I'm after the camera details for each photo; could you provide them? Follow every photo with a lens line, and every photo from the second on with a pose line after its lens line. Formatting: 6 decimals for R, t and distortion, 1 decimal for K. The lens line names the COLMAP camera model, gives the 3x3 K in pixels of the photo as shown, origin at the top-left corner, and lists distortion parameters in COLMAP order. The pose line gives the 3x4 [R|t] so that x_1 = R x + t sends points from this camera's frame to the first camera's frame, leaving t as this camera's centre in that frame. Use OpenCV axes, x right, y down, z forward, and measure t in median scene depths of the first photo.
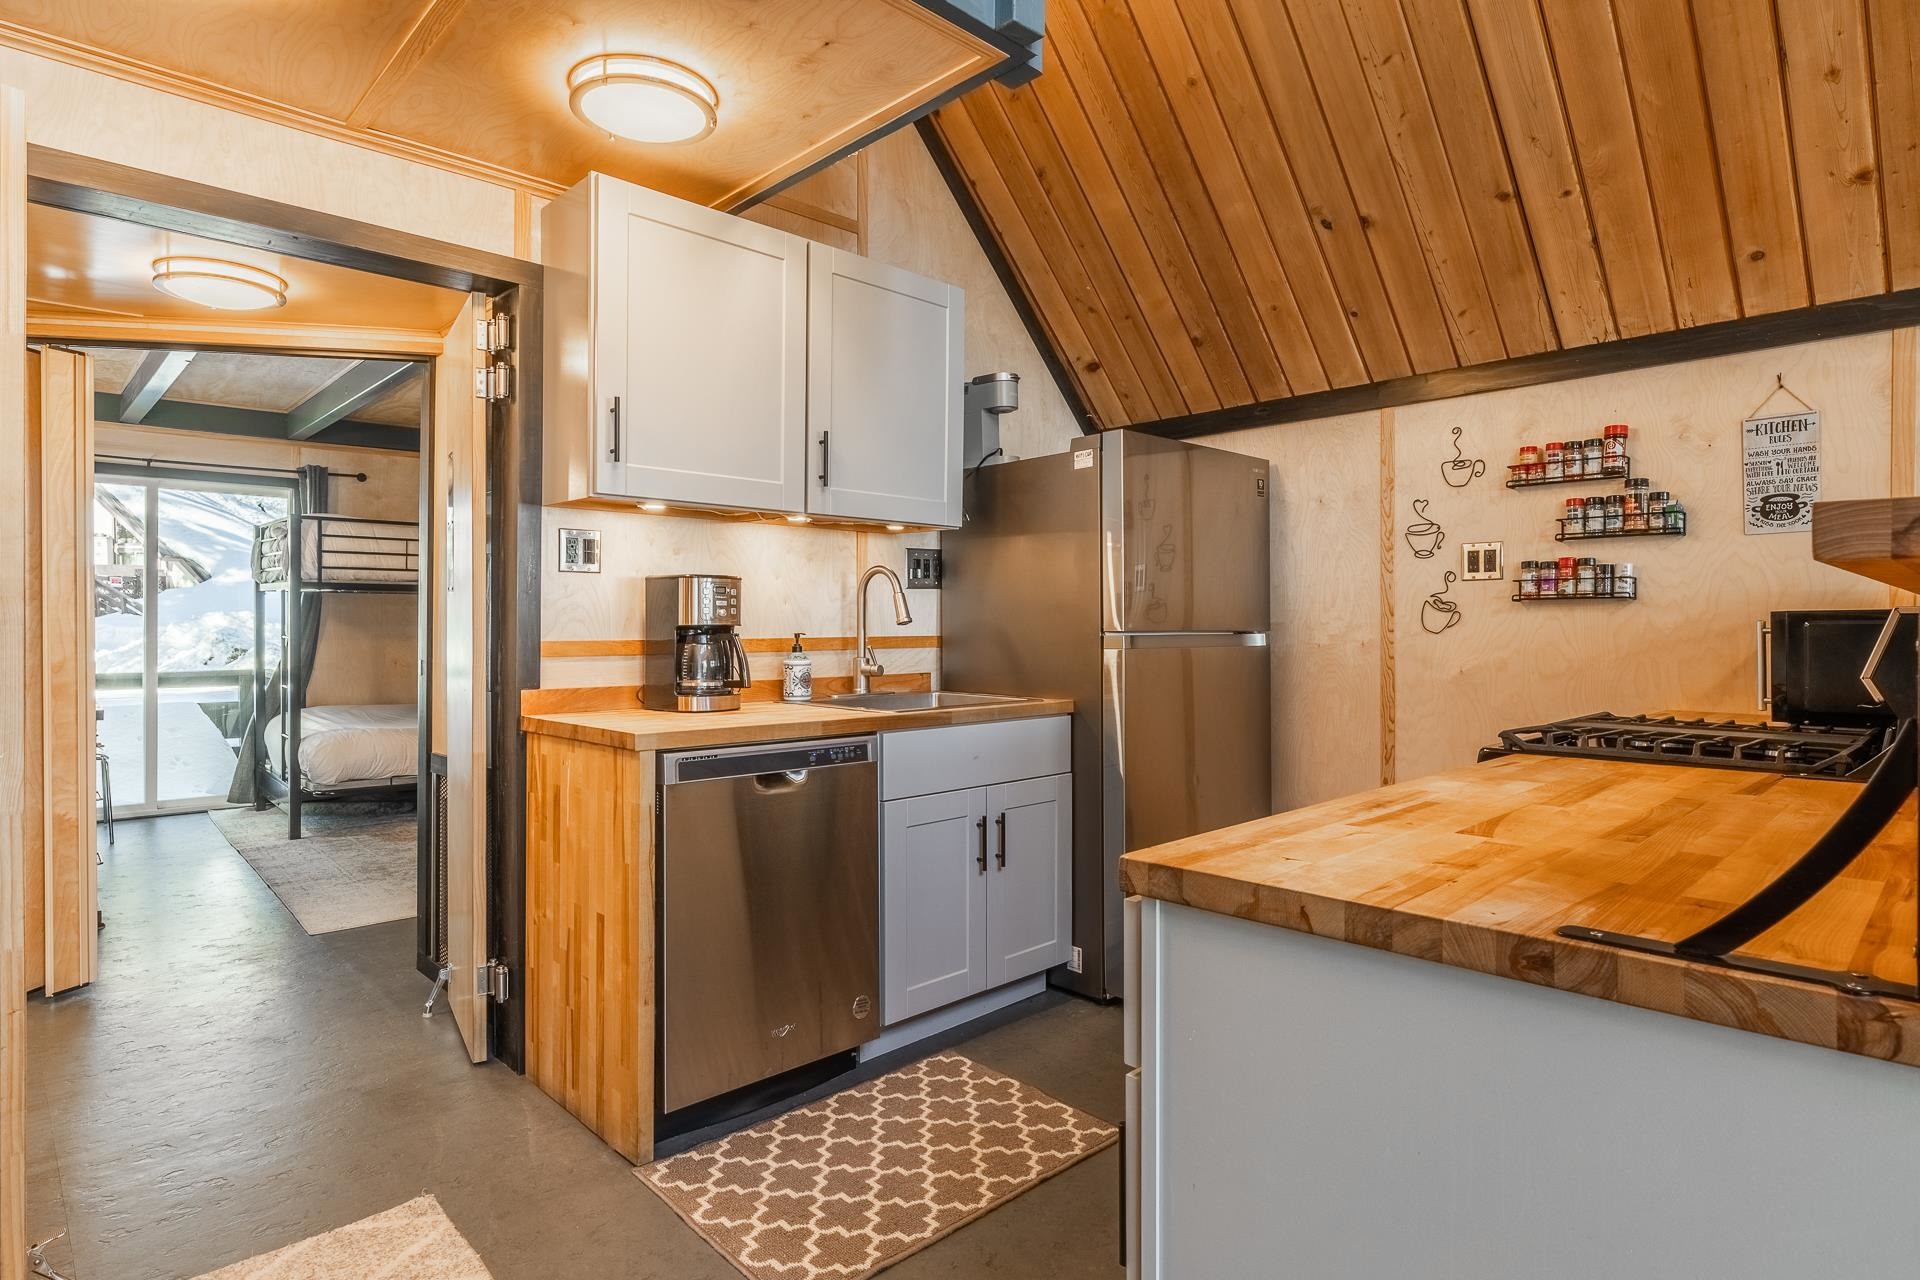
lens RADIAL K [[1019.9, 0, 934.2], [0, 1019.9, 625.5], [0, 0, 1]] dist [-0.004132, -0.000783]
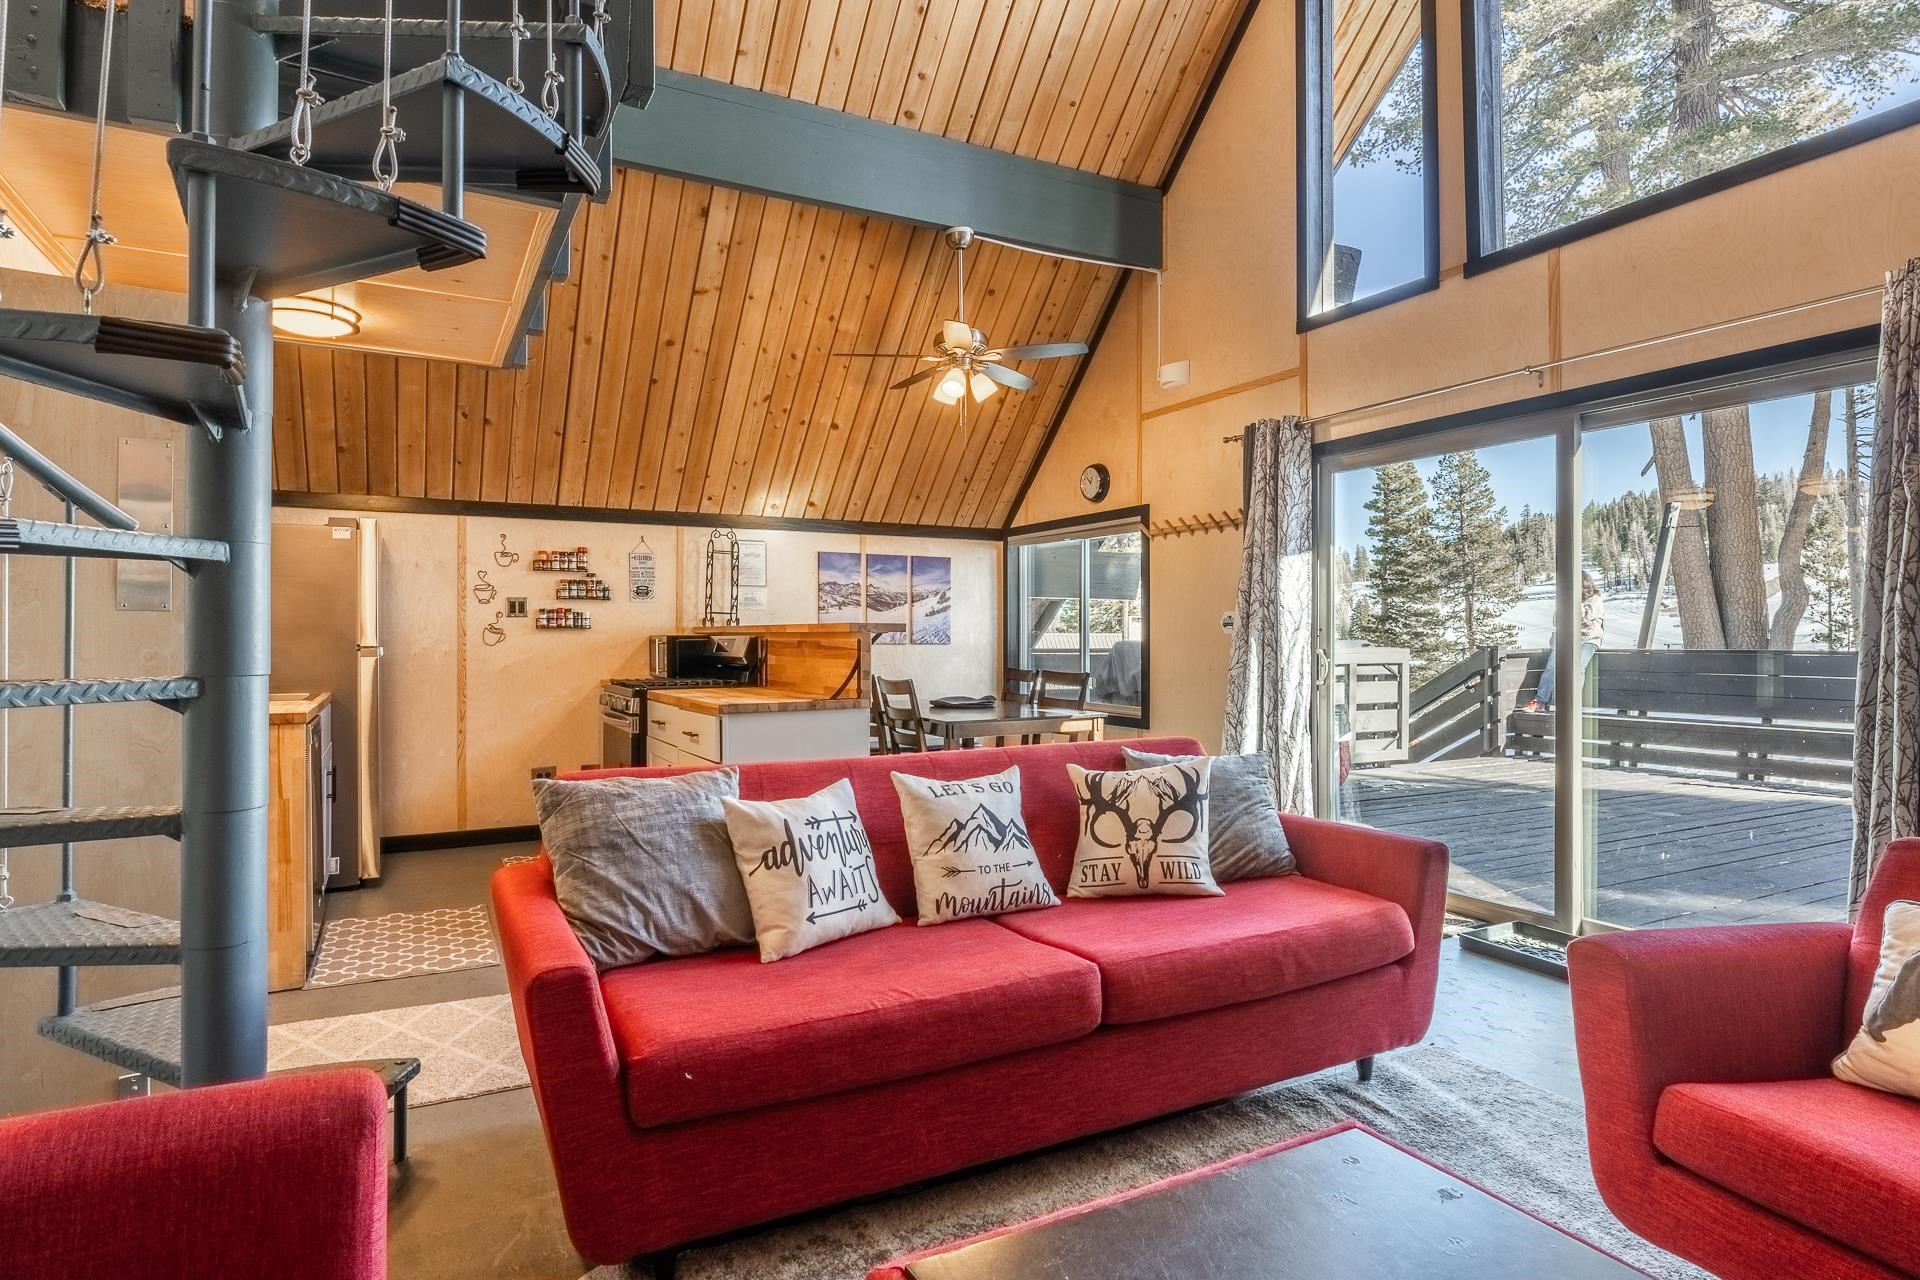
lens RADIAL K [[1031.4, 0, 936.1], [0, 1031.4, 621.8], [0, 0, 1]] dist [0.000322, -0.001018]
pose [[0.267466, 0.013232, 0.963476, -1.132797], [0.002571, 0.999892, -0.014446, -0.006595], [-0.963564, 0.006341, 0.267403, -0.270299]]
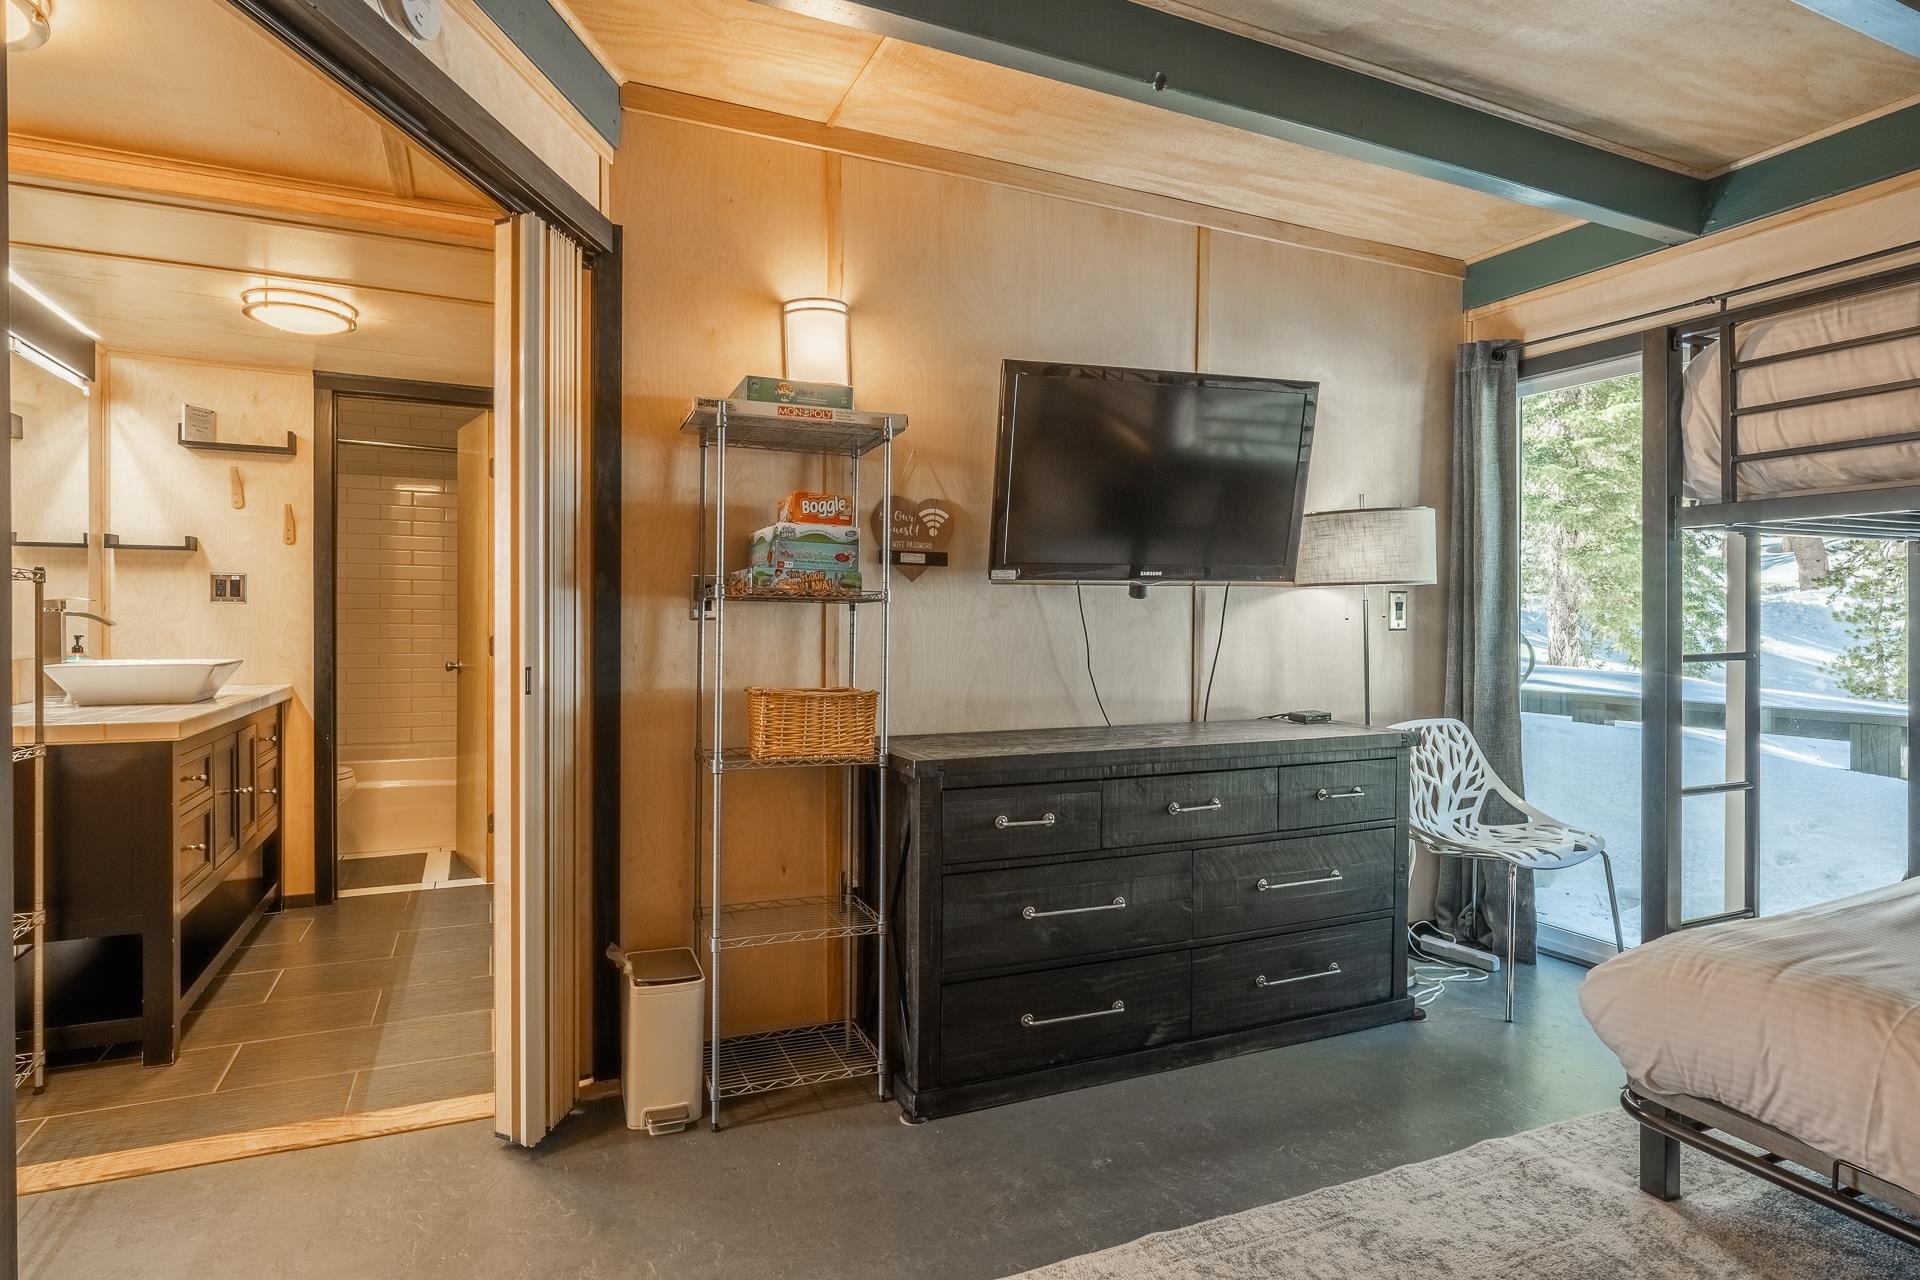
lens RADIAL K [[1010.7, 0, 951.9], [0, 1010.7, 623.7], [0, 0, 1]] dist [-0.001298, -0.000561]
pose [[-0.322276, 0.000370, -0.946646, -0.349537], [-0.008795, 0.999956, 0.003385, -0.000609], [0.946605, 0.009417, -0.322258, 1.569201]]
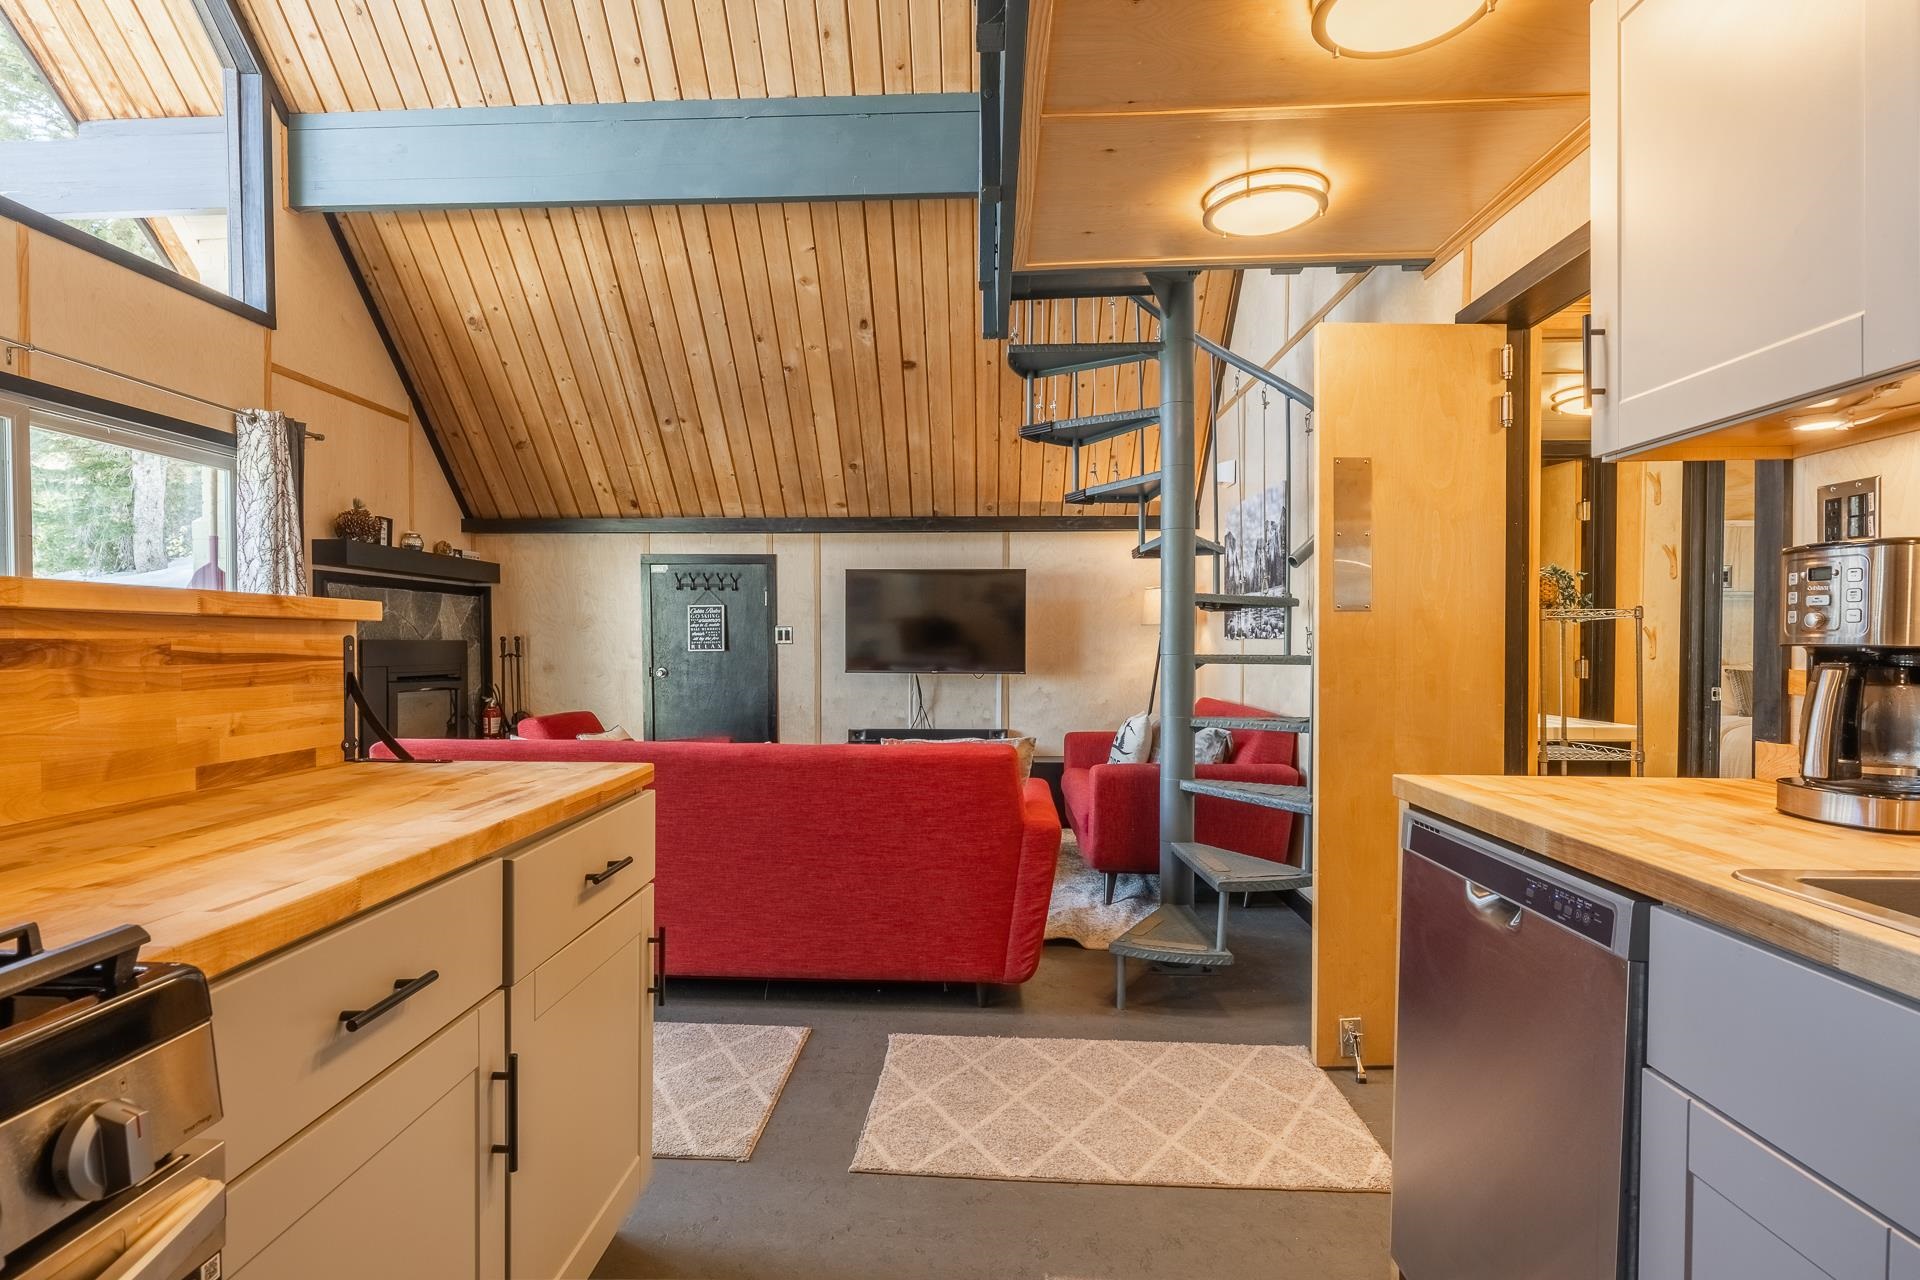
lens RADIAL K [[1012.6, 0, 934.5], [0, 1012.6, 661.4], [0, 0, 1]] dist [-0.002504, -0.000312]
pose [[-0.718598, 0.012456, -0.695314, 0.390465], [-0.002209, 0.999794, 0.020194, -0.001417], [0.695422, 0.016047, -0.718422, 0.949132]]
